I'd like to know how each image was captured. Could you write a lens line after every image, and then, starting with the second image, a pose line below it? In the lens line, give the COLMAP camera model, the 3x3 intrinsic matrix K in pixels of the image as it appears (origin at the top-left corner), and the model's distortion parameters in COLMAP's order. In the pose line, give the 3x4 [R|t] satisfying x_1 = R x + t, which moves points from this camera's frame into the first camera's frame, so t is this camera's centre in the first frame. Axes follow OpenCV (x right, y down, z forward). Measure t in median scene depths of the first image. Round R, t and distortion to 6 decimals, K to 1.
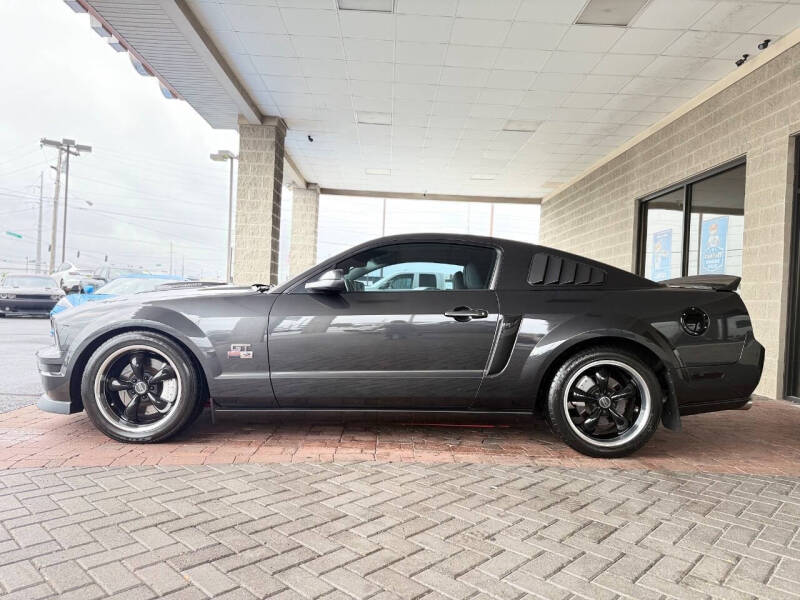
lens RADIAL K [[552.6, 0, 400.0], [0, 552.6, 300.0], [0, 0, 1]] dist [0.067269, -0.089290]
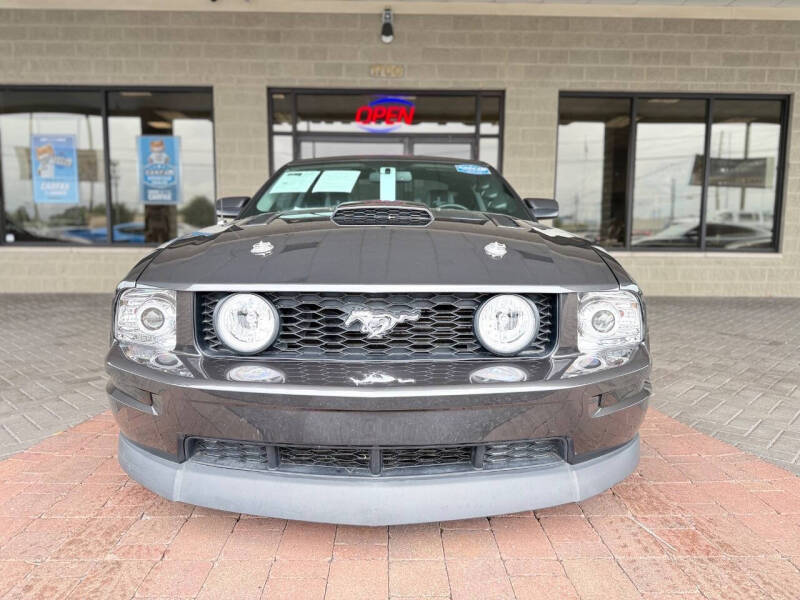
lens RADIAL K [[552.6, 0, 400.0], [0, 552.6, 300.0], [0, 0, 1]] dist [0.067269, -0.089290]
pose [[0.002211, -0.127649, 0.991817, -0.494656], [-0.009080, 0.991776, 0.127664, 0.017893], [-0.999956, -0.009288, 0.001033, 0.554256]]
